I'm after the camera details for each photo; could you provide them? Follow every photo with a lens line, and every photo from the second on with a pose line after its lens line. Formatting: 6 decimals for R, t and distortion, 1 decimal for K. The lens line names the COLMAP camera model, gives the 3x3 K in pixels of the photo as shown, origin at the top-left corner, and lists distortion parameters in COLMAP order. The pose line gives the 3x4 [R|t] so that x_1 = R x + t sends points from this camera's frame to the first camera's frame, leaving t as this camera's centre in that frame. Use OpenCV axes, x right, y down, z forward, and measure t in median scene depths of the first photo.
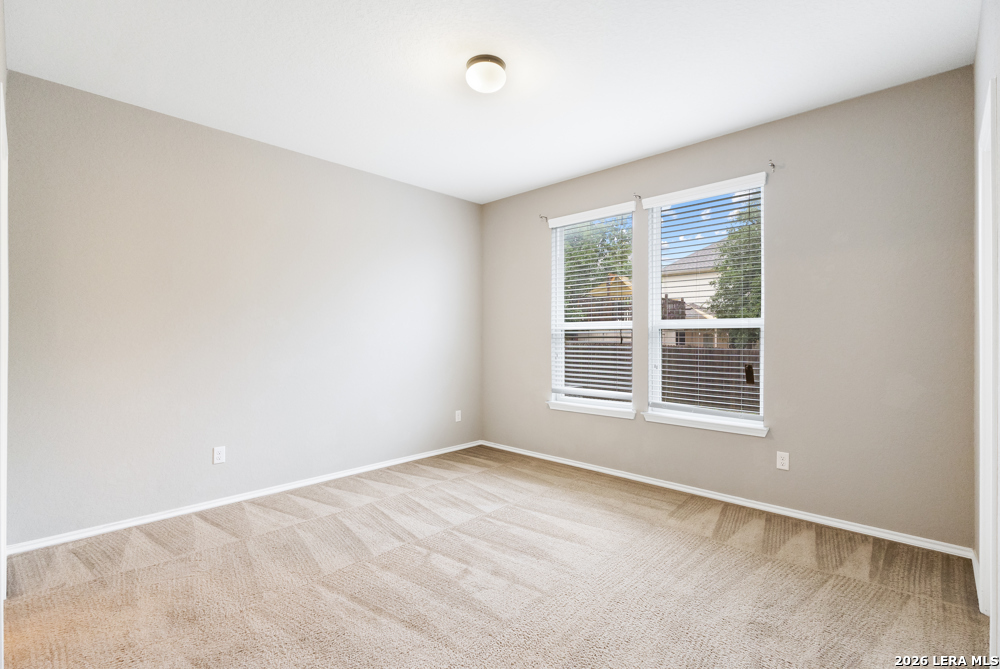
lens RADIAL K [[460.7, 0, 501.1], [0, 460.7, 338.4], [0, 0, 1]] dist [0.001689, 0.001227]
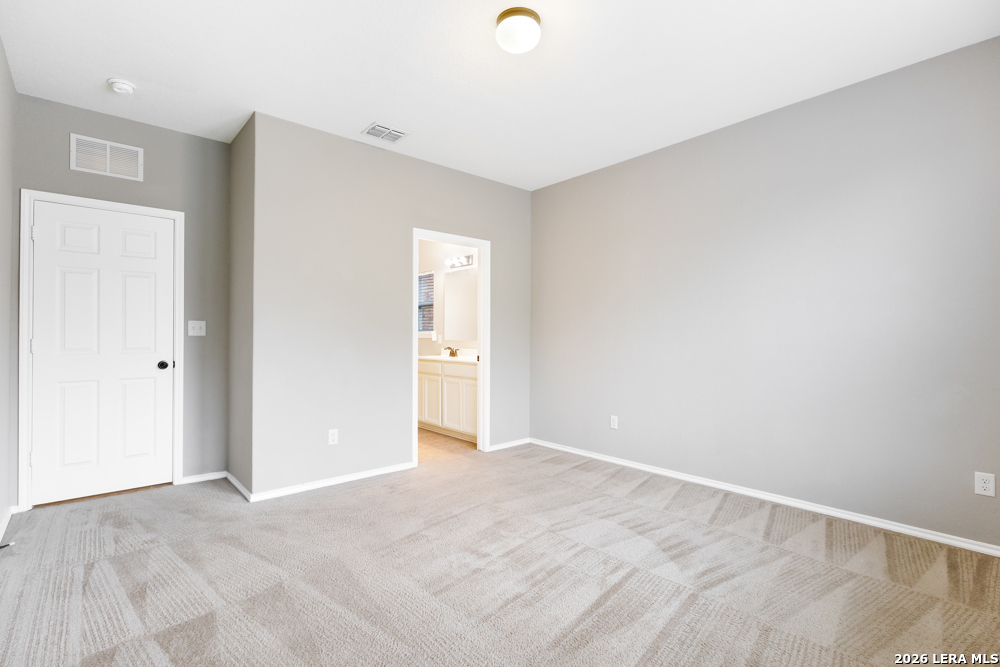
lens RADIAL K [[460.7, 0, 506.0], [0, 460.7, 331.7], [0, 0, 1]] dist [0.001689, 0.001227]
pose [[-0.069307, -0.002245, -0.997593, 0.649182], [-0.002000, 0.999996, -0.002112, 0.006641], [0.997593, 0.001849, -0.069311, 0.762928]]
